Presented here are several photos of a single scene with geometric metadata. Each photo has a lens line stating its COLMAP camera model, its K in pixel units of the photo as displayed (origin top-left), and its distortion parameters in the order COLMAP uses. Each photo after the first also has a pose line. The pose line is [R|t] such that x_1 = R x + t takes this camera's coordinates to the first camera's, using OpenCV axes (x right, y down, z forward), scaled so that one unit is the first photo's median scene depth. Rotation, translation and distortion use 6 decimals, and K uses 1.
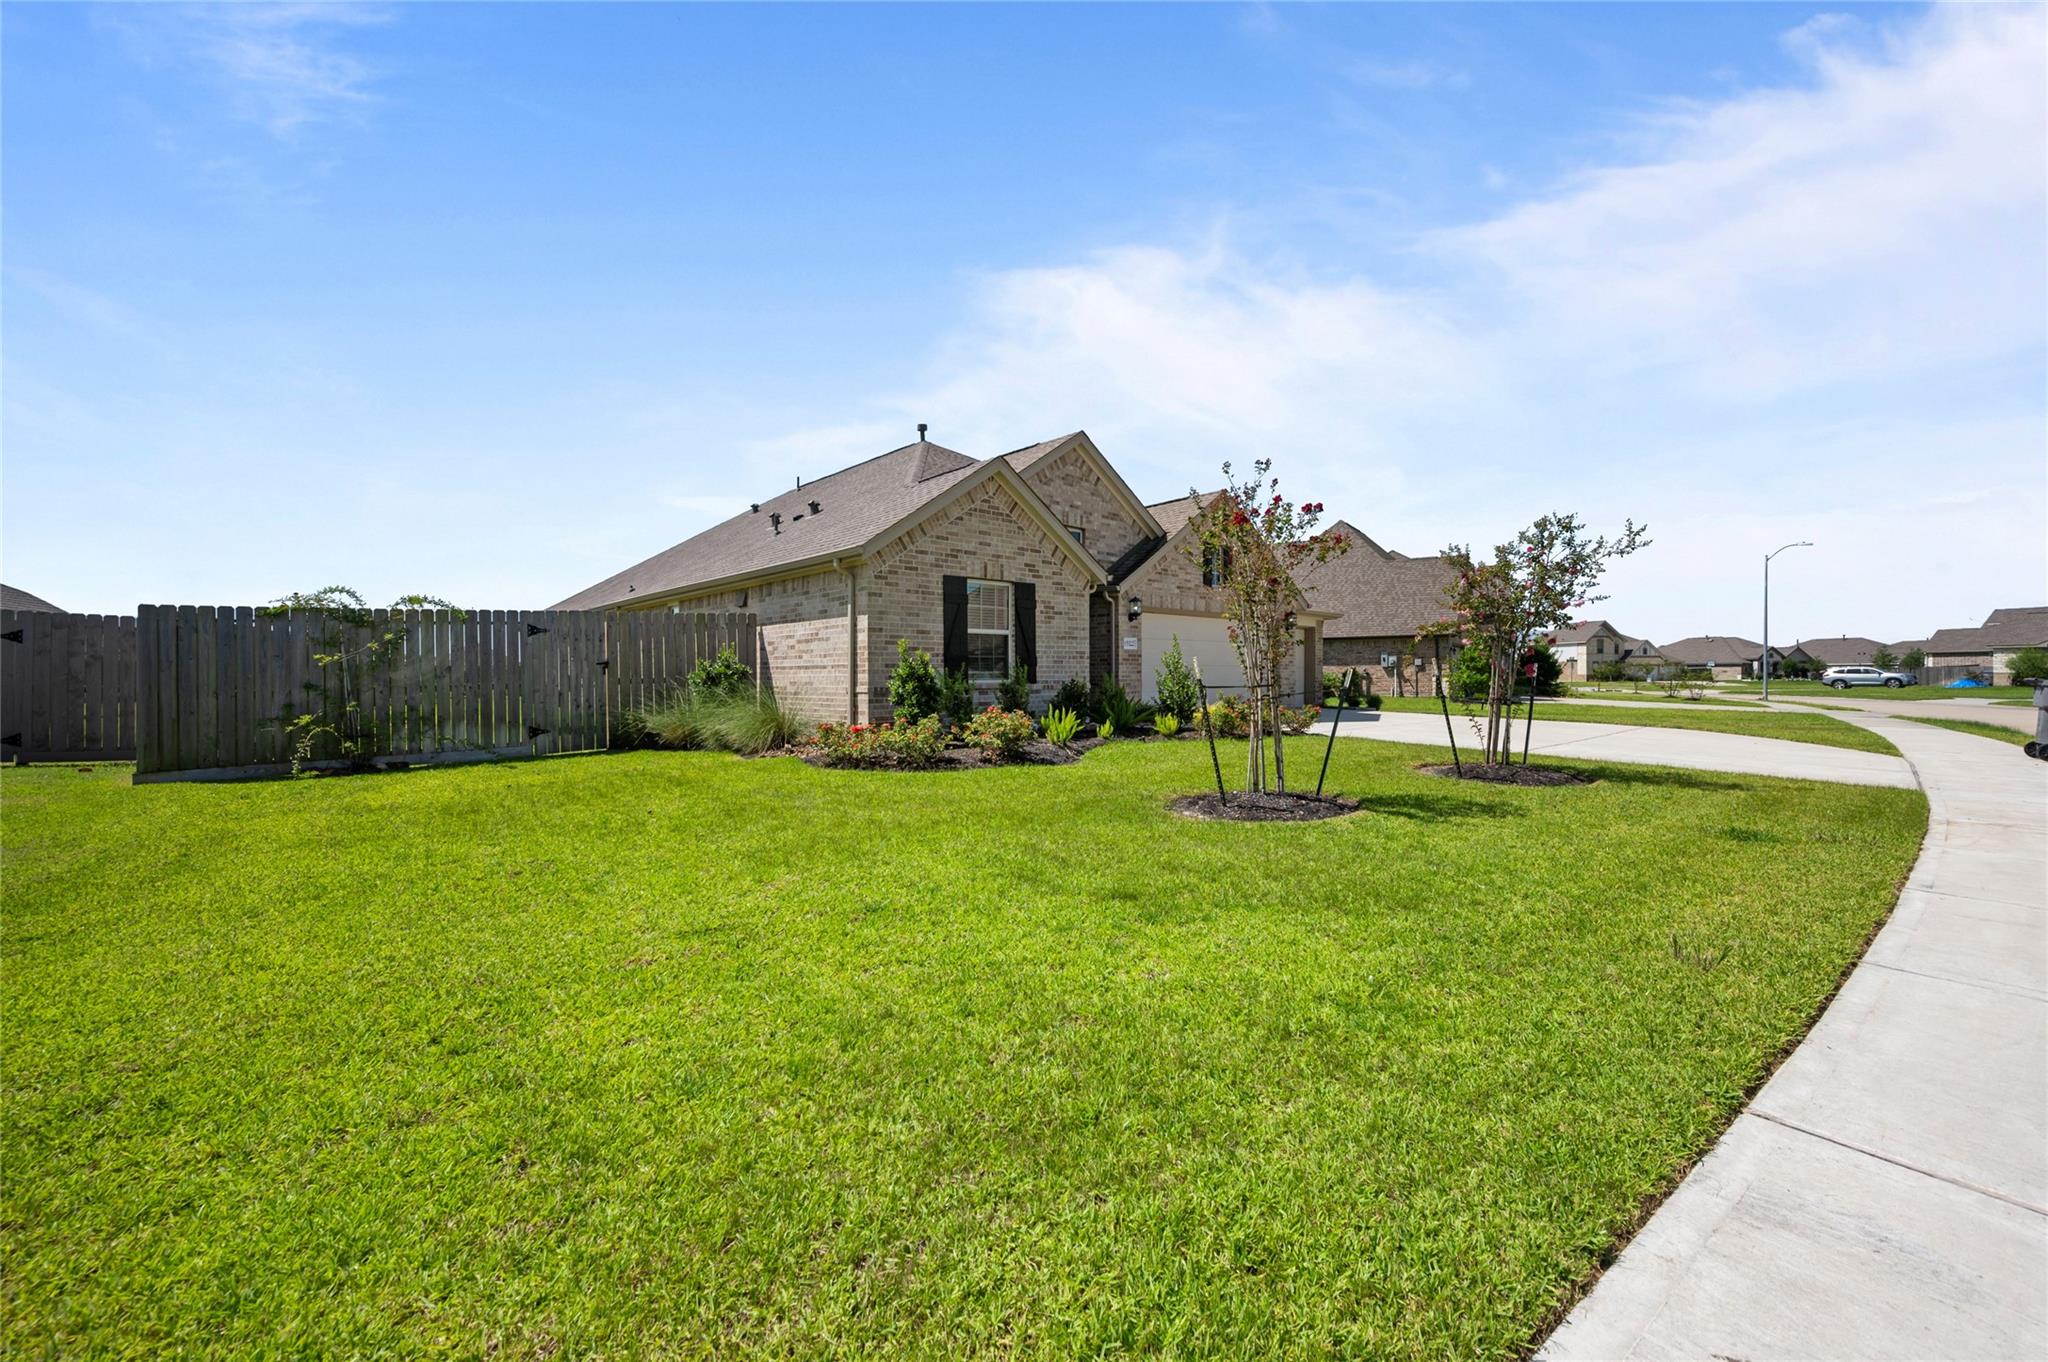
lens RADIAL K [[819.1, 0, 1019.7], [0, 819.1, 678.8], [0, 0, 1]] dist [0.003878, 0.000755]
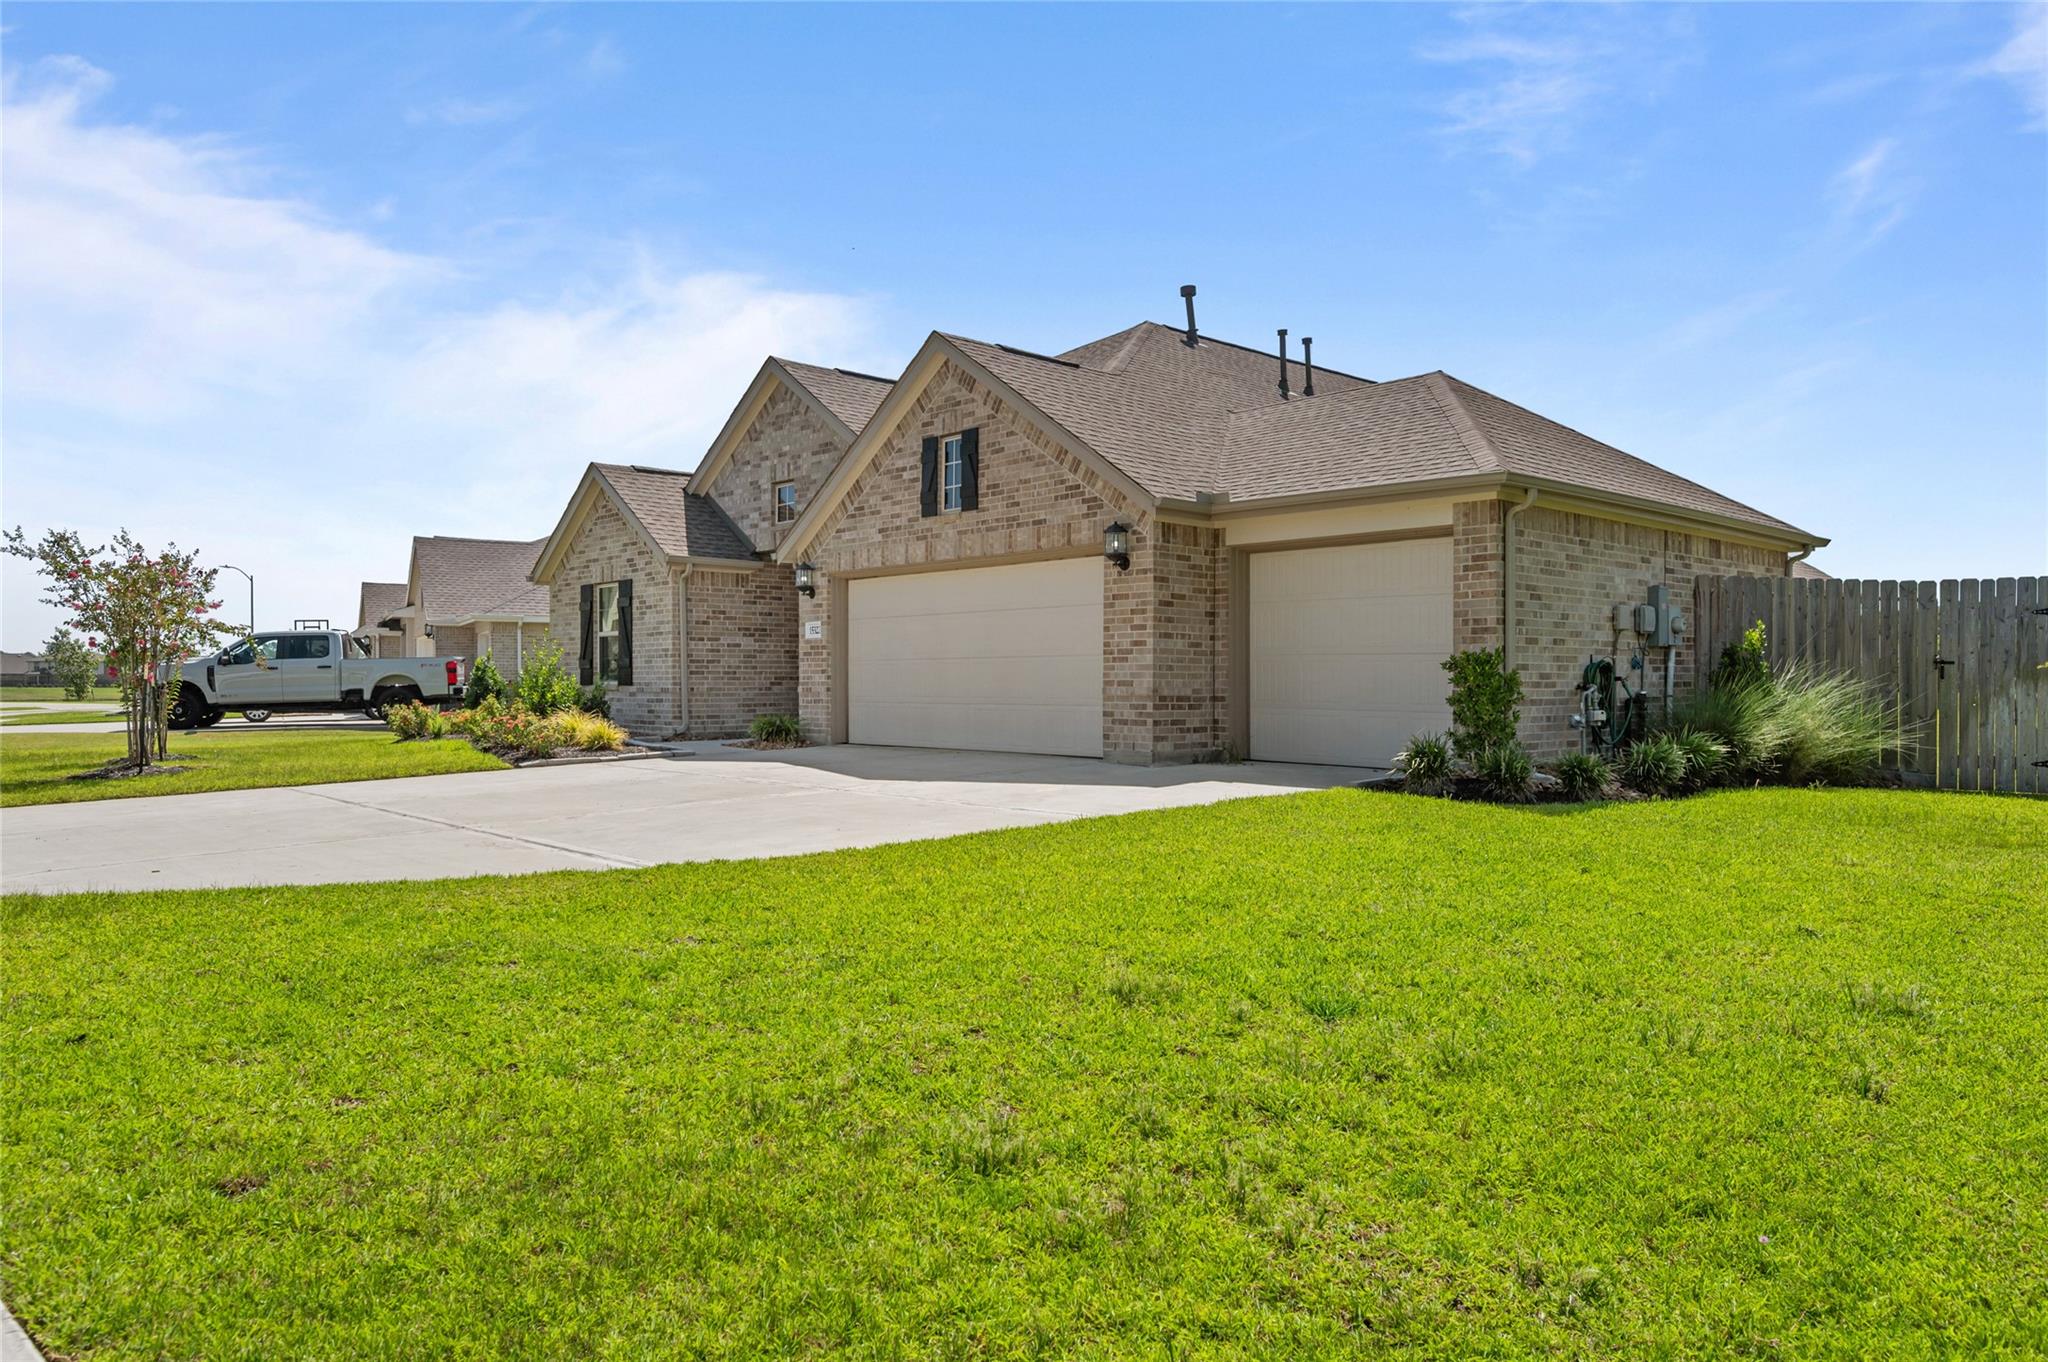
lens RADIAL K [[1321.7, 0, 1022.2], [0, 1321.7, 682.9], [0, 0, 1]] dist [0.007061, 0.000311]
pose [[0.007325, 0.004436, -0.999963, 1.297139], [-0.002667, 0.999987, 0.004416, -0.004358], [0.999970, 0.002635, 0.007337, 1.213727]]
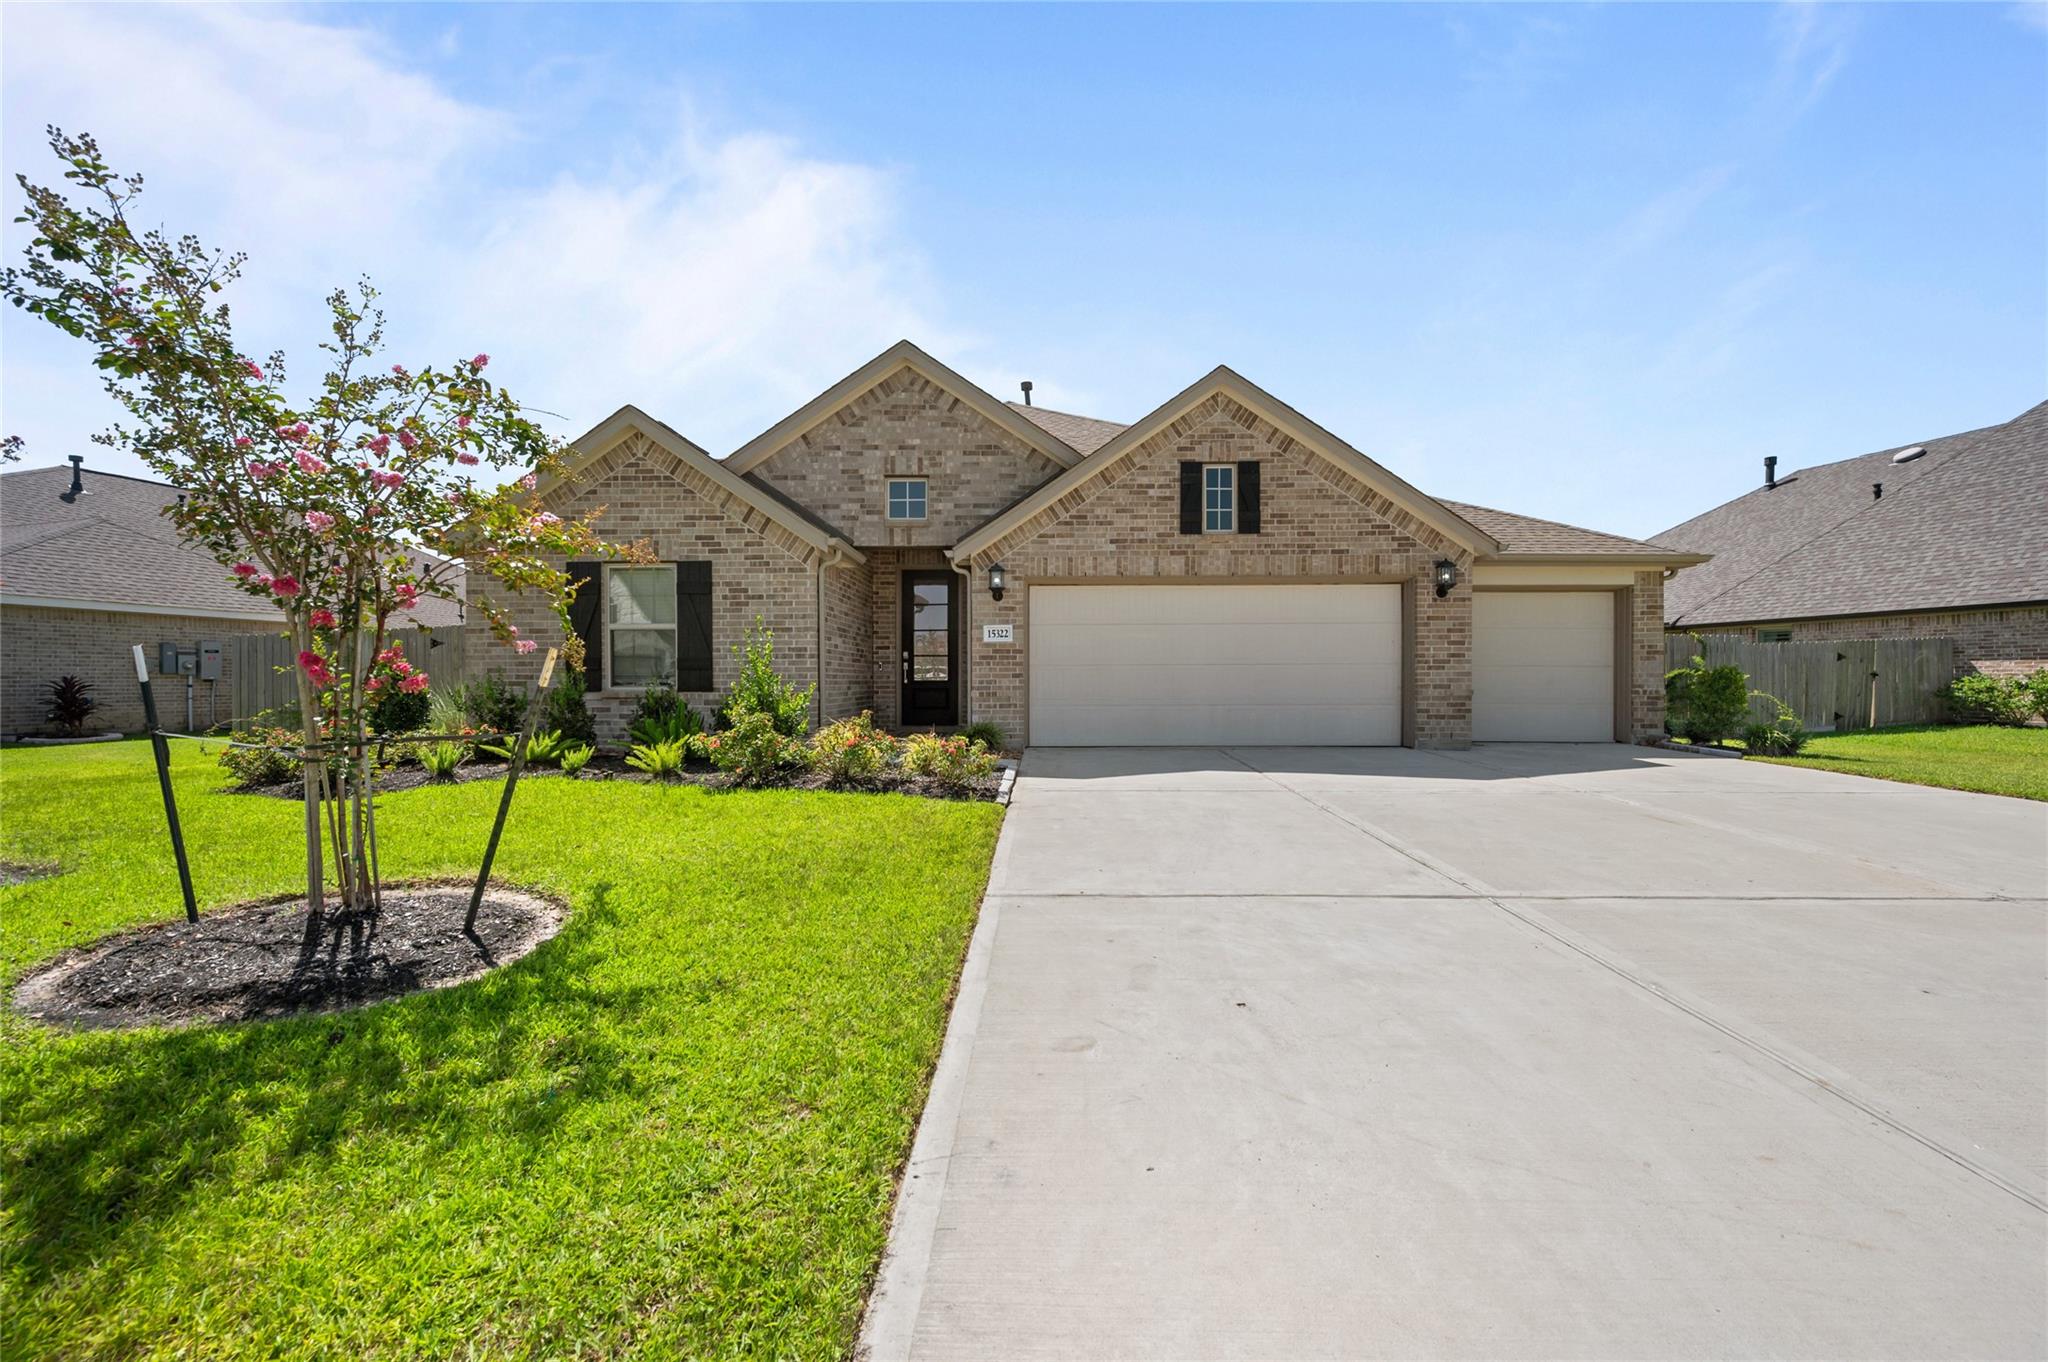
lens RADIAL K [[819.1, 0, 1025.9], [0, 819.1, 687.2], [0, 0, 1]] dist [0.003878, 0.000755]
pose [[0.728454, 0.003049, -0.685088, 0.639400], [-0.002044, 0.999995, 0.002278, -0.000535], [0.685092, -0.000259, 0.728457, 0.544575]]
